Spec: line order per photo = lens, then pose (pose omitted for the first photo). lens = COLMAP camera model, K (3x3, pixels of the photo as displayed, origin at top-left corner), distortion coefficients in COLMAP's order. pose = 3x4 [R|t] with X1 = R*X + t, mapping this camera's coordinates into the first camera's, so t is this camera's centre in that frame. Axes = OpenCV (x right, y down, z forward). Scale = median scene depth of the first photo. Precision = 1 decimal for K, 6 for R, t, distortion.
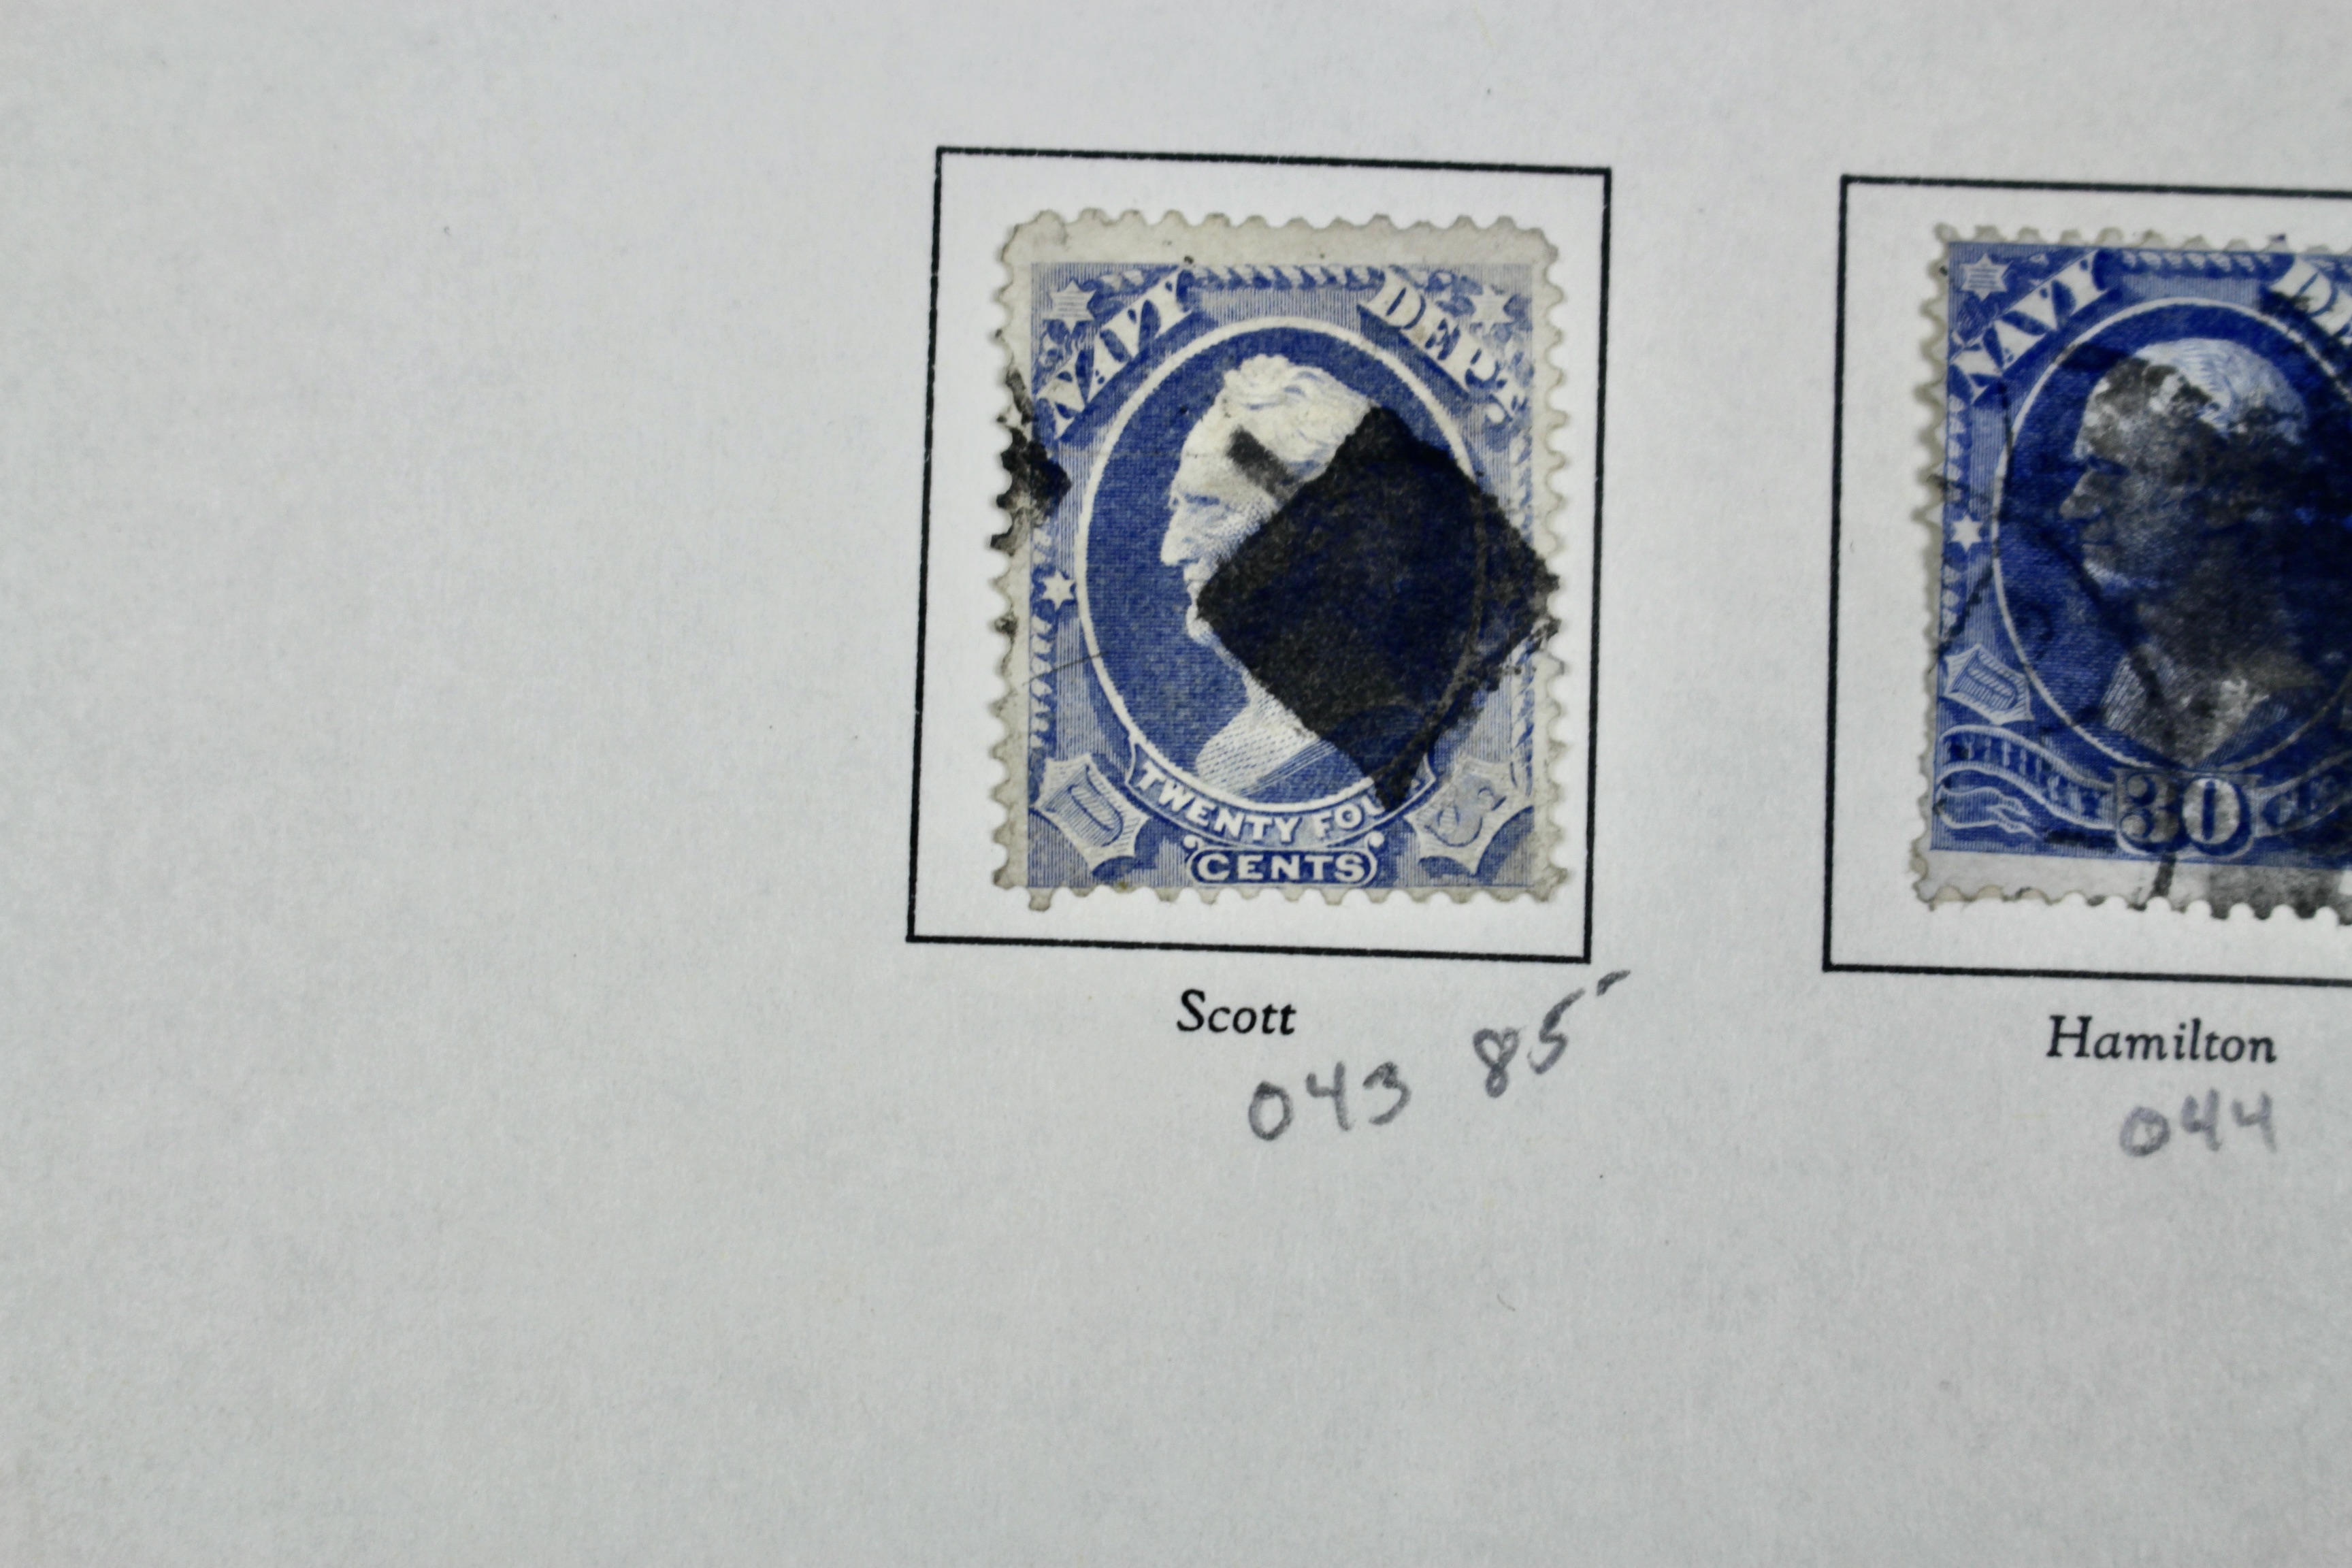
lens RADIAL K [[3734.8, 0, 1176.0], [0, 3734.8, 784.0], [0, 0, 1]] dist [-0.020629, 0.035506]
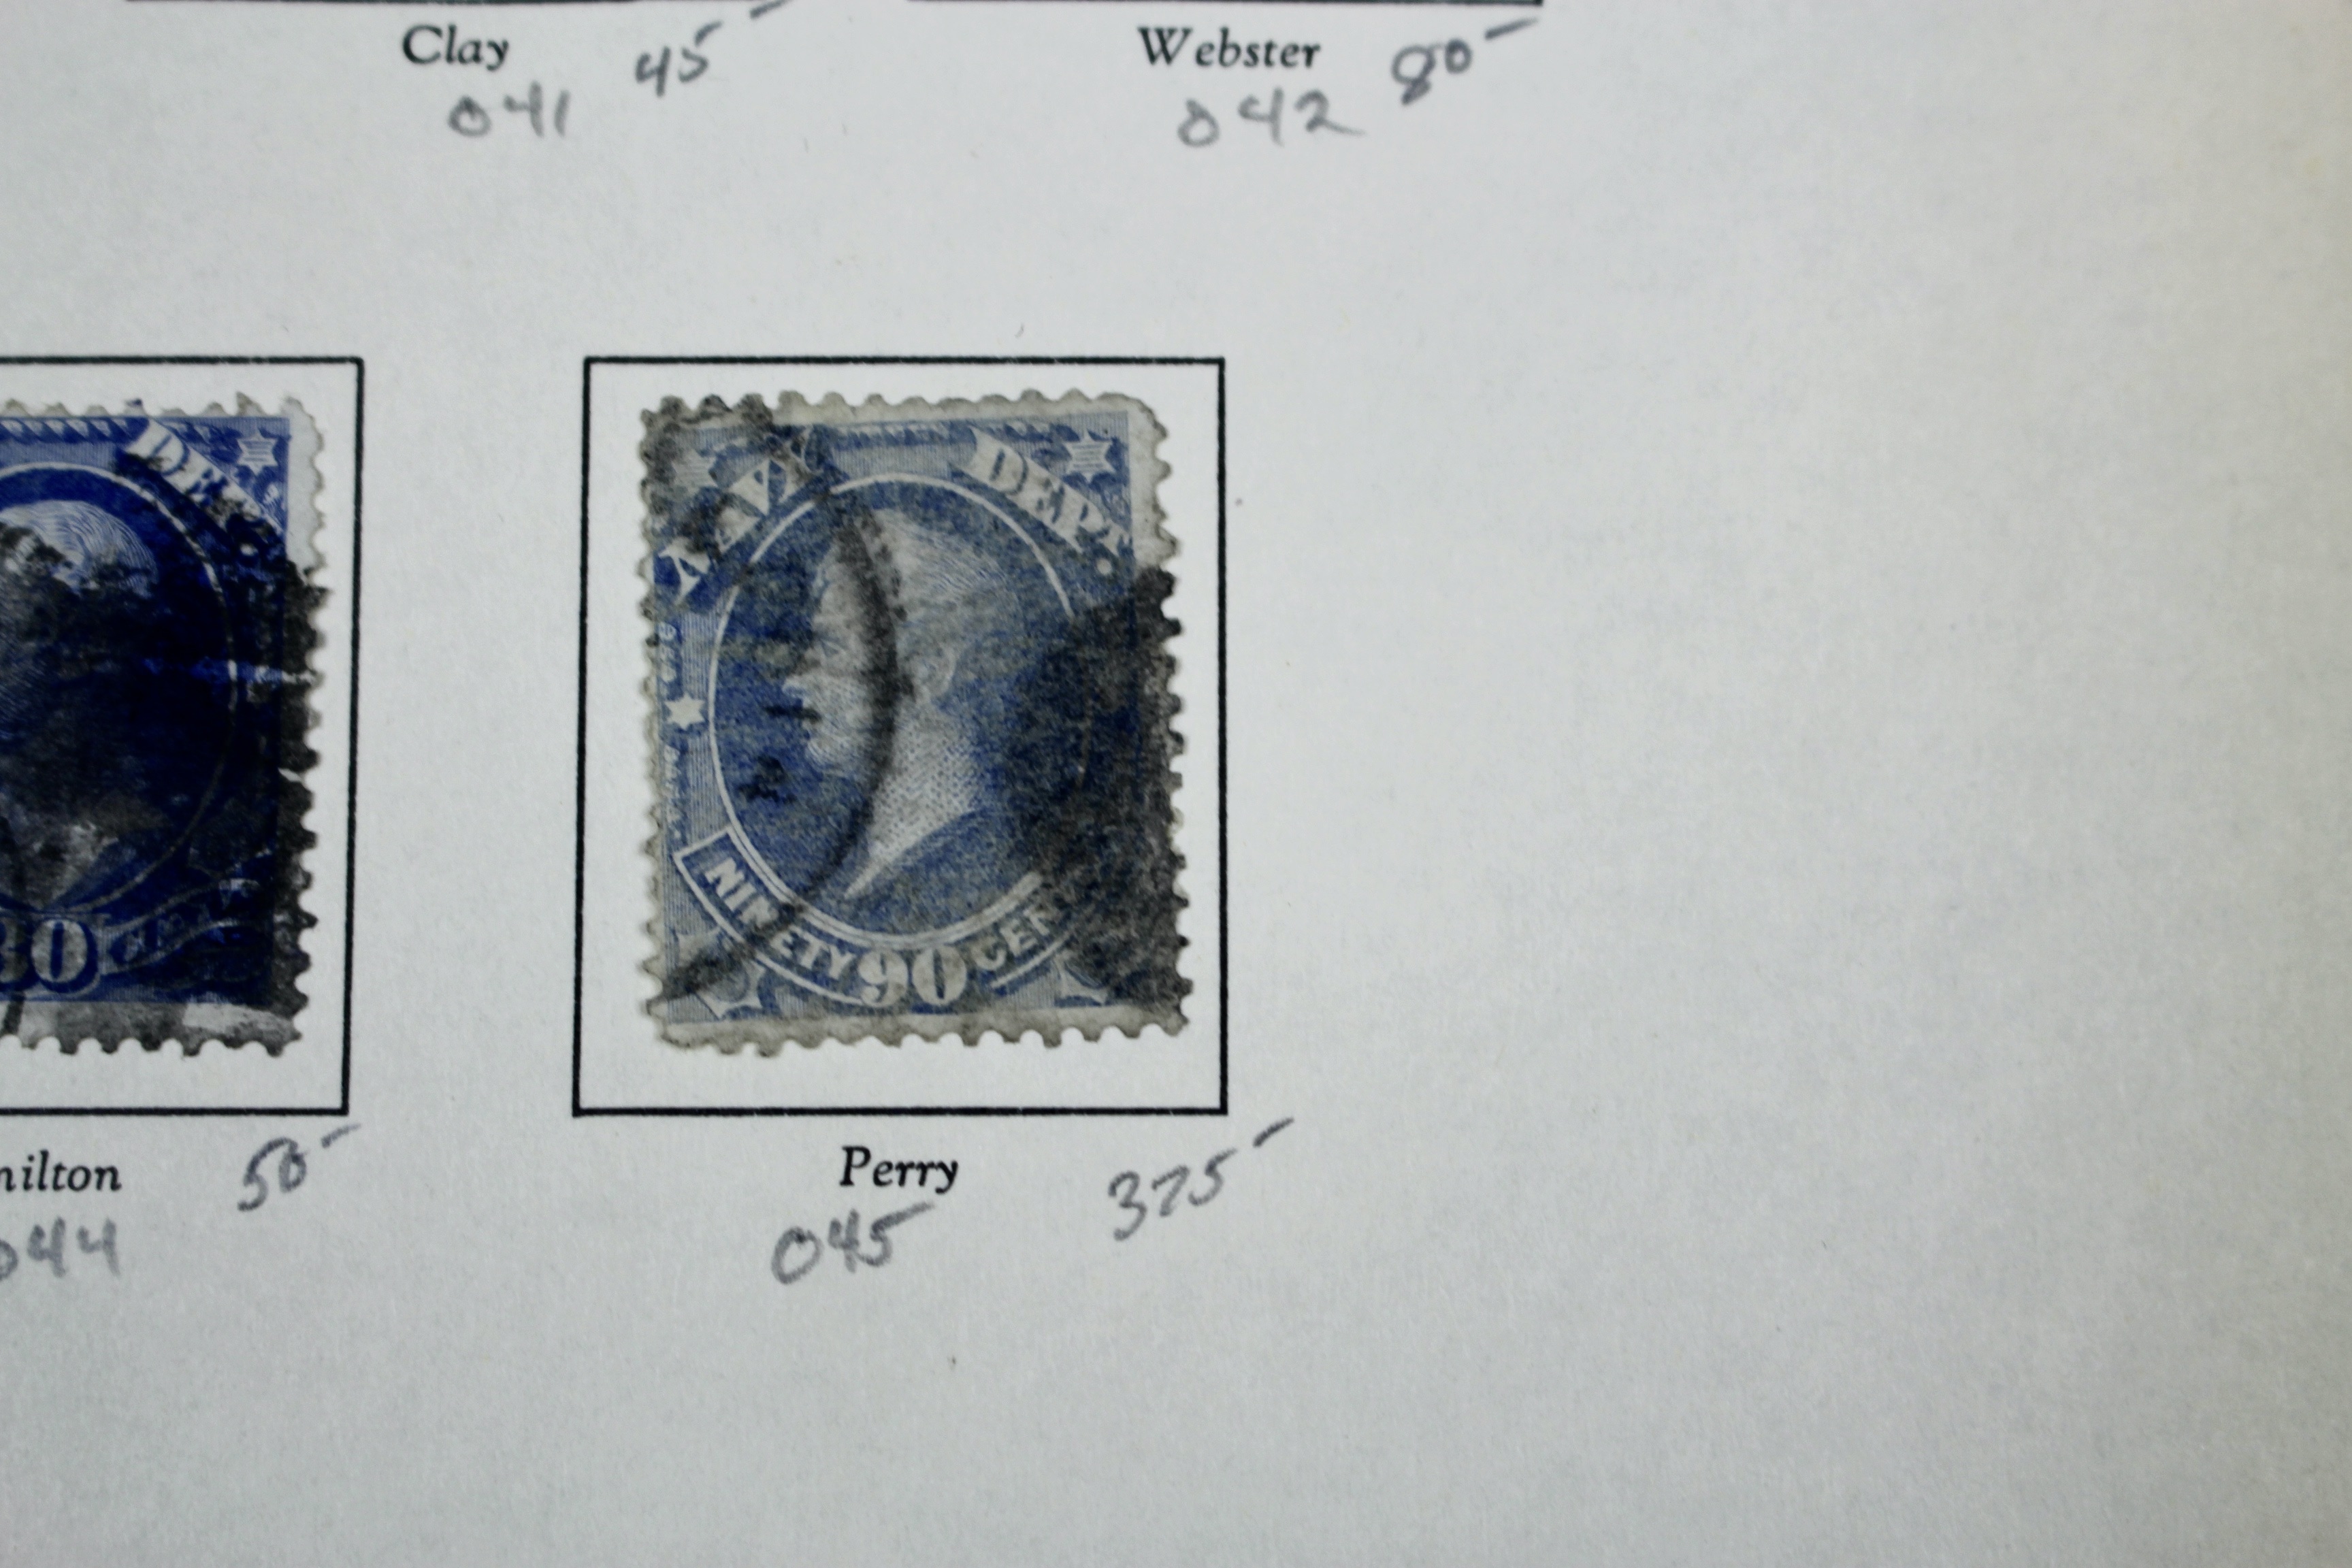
lens RADIAL K [[3734.8, 0, 1176.0], [0, 3734.8, 784.0], [0, 0, 1]] dist [-0.020629, 0.035506]
pose [[0.999358, -0.033200, 0.013434, 0.575470], [0.033797, 0.998325, -0.046958, 0.020186], [-0.011853, 0.047382, 0.998807, -0.048199]]
